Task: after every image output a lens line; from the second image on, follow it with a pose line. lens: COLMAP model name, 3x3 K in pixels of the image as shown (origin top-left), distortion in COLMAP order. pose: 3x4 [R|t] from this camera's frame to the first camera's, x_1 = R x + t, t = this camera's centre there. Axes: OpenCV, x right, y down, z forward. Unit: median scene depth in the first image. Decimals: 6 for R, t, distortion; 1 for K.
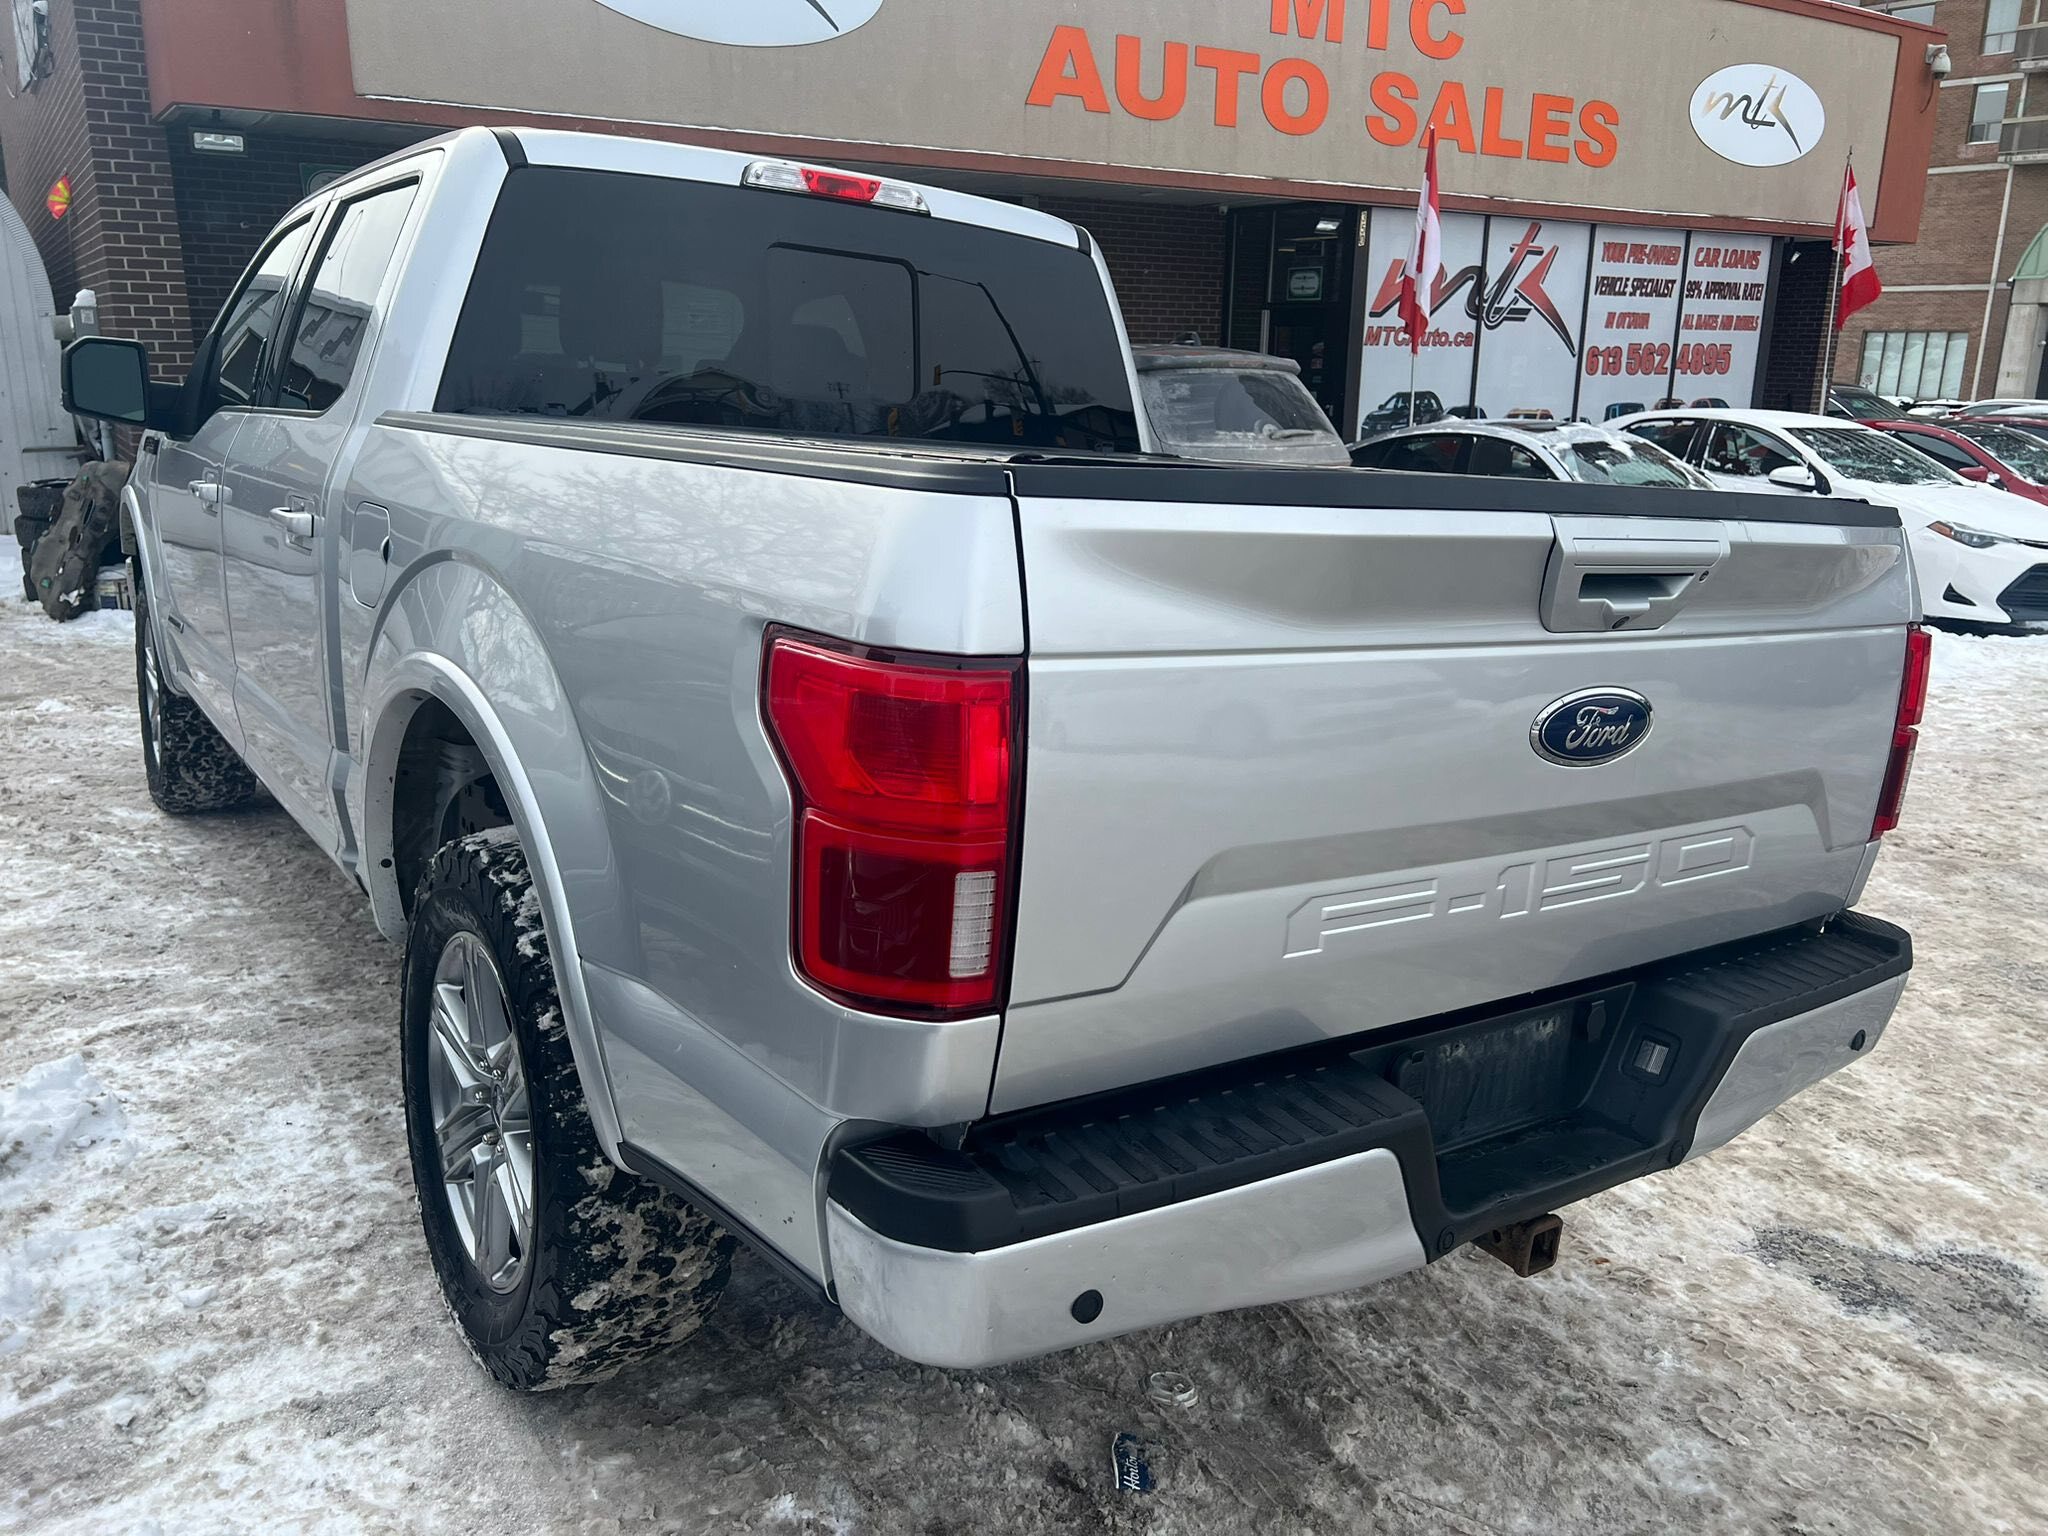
lens RADIAL K [[1549.5, 0, 1015.1], [0, 1549.5, 745.4], [0, 0, 1]] dist [0.067968, -0.081871]
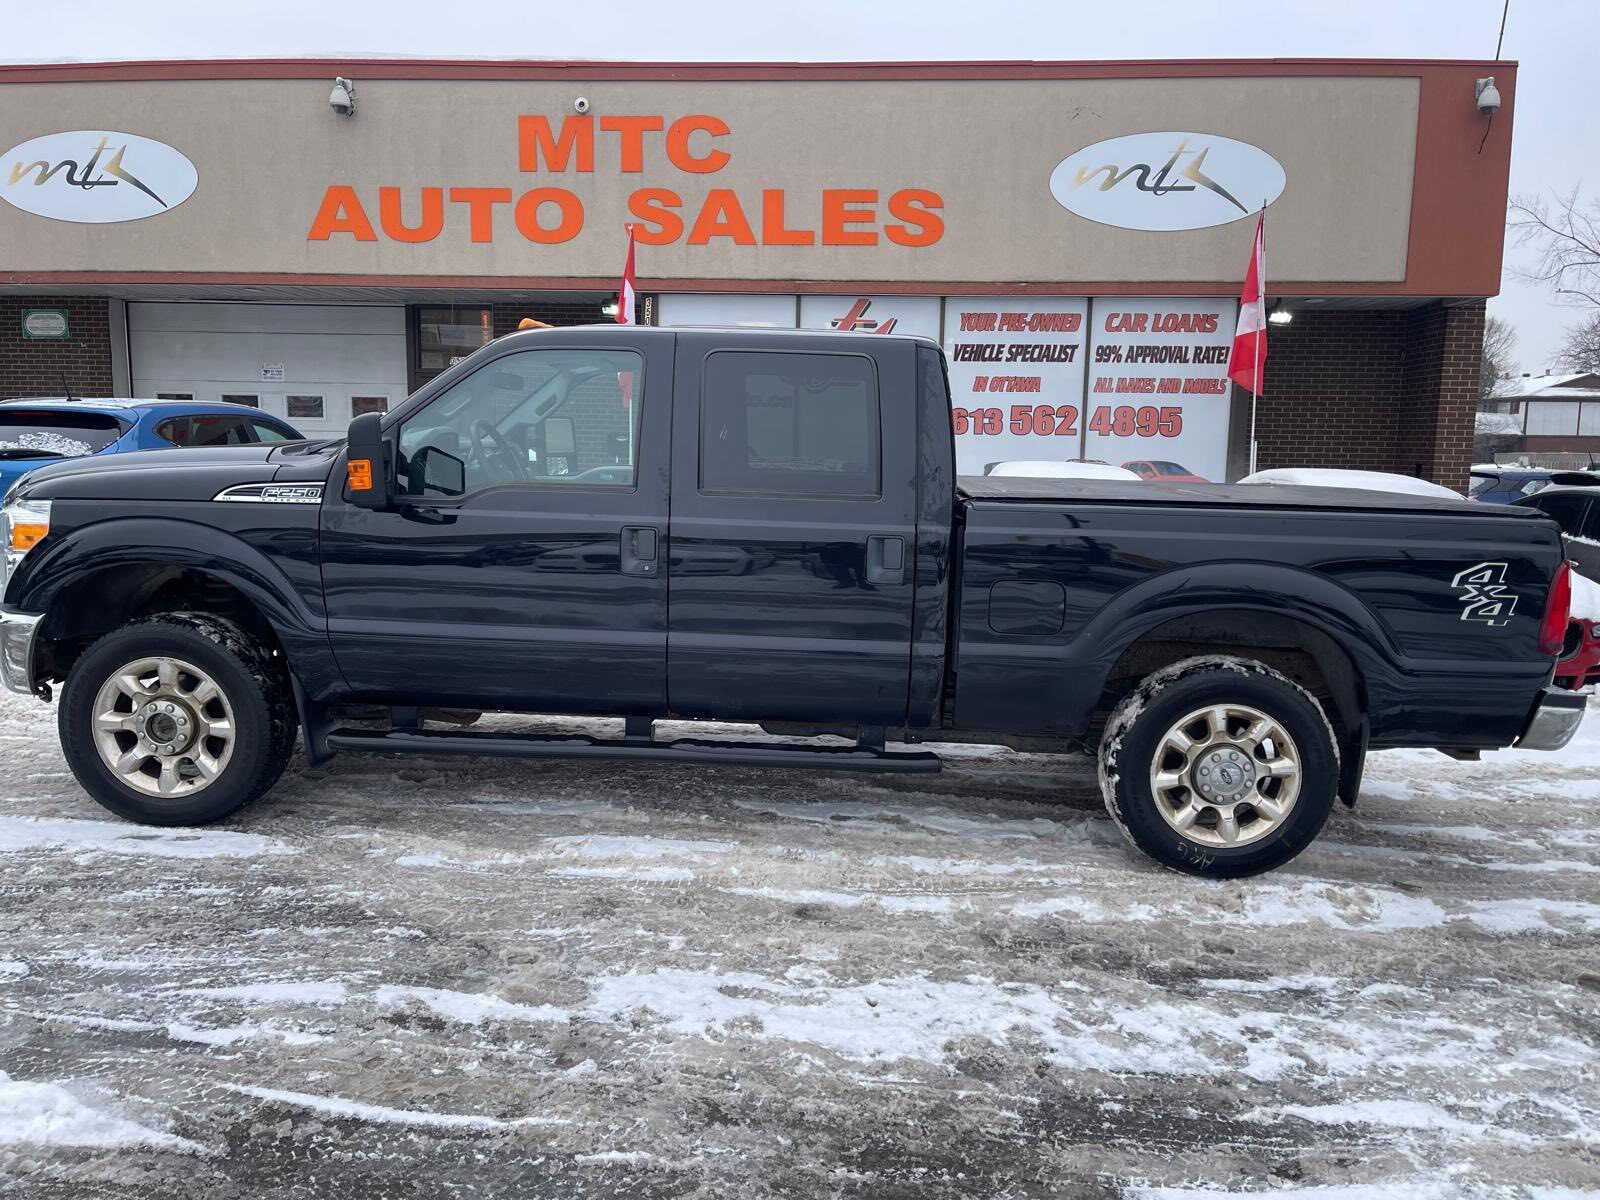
lens RADIAL K [[1211.2, 0, 810.6], [0, 1211.2, 601.2], [0, 0, 1]] dist [0.077965, -0.110474]
pose [[0.800418, 0.076930, -0.594486, 0.781368], [-0.156103, 0.984264, -0.082807, -0.038988], [0.578760, 0.159081, 0.799831, 0.291277]]
